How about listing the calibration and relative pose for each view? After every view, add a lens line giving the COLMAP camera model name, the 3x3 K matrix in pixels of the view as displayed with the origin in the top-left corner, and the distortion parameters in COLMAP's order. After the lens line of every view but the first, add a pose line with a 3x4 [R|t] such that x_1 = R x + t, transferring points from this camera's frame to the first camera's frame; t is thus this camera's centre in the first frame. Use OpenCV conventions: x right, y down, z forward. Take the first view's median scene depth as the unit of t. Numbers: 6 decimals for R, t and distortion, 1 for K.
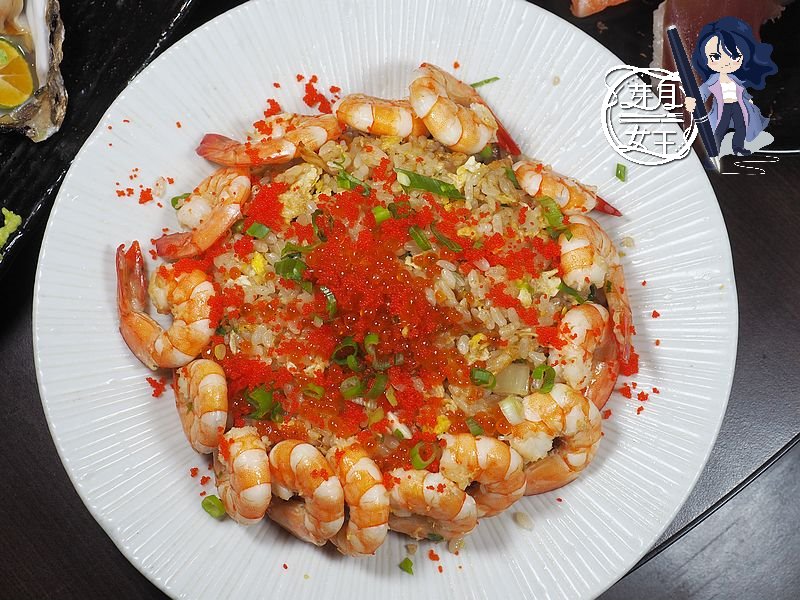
lens RADIAL K [[1285.5, 0, 401.2], [0, 1285.5, 298.2], [0, 0, 1]] dist [0.008472, 0.000000]
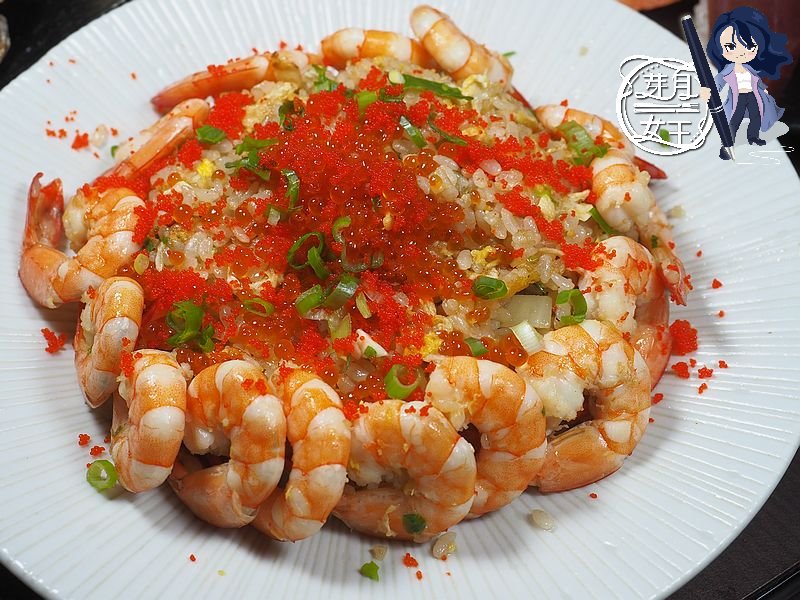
lens RADIAL K [[1285.5, 0, 398.6], [0, 1285.5, 300.9], [0, 0, 1]] dist [0.008472, 0.000000]
pose [[0.998498, 0.050253, -0.021840, 0.027396], [-0.054766, 0.902677, -0.426819, 0.374864], [-0.001734, 0.427374, 0.904073, 0.327359]]
